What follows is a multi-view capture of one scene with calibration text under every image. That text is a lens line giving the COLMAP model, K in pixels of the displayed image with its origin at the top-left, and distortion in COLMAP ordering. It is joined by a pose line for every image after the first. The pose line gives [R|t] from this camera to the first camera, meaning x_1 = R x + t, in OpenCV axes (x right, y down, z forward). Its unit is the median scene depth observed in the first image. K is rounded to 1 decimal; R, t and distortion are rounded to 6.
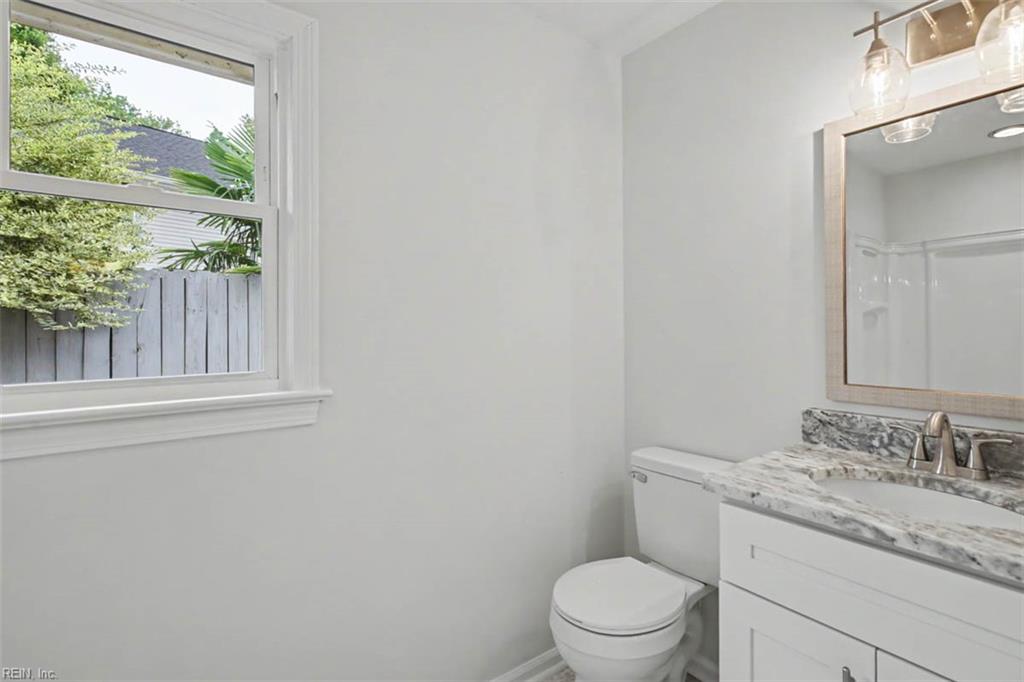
lens RADIAL K [[468.0, 0, 513.4], [0, 468.0, 332.5], [0, 0, 1]] dist [-0.001965, -0.000145]
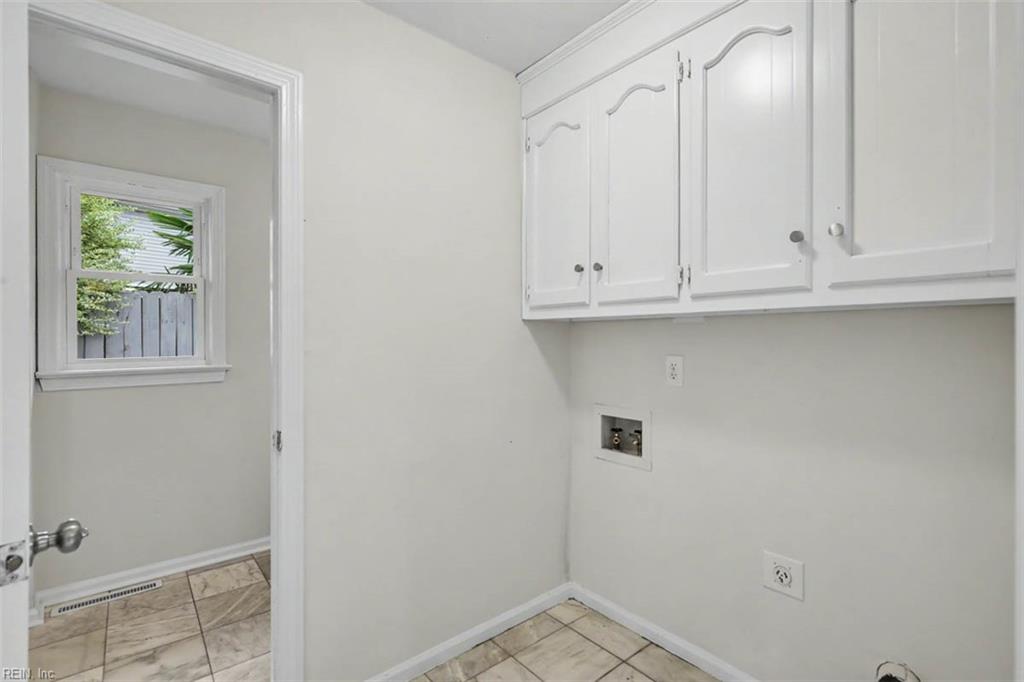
lens RADIAL K [[468.0, 0, 510.0], [0, 468.0, 344.6], [0, 0, 1]] dist [-0.001965, -0.000145]
pose [[0.999526, 0.001408, 0.030752, 0.291436], [-0.001683, 0.999959, 0.008919, 0.003790], [-0.030738, -0.008967, 0.999487, -0.415643]]
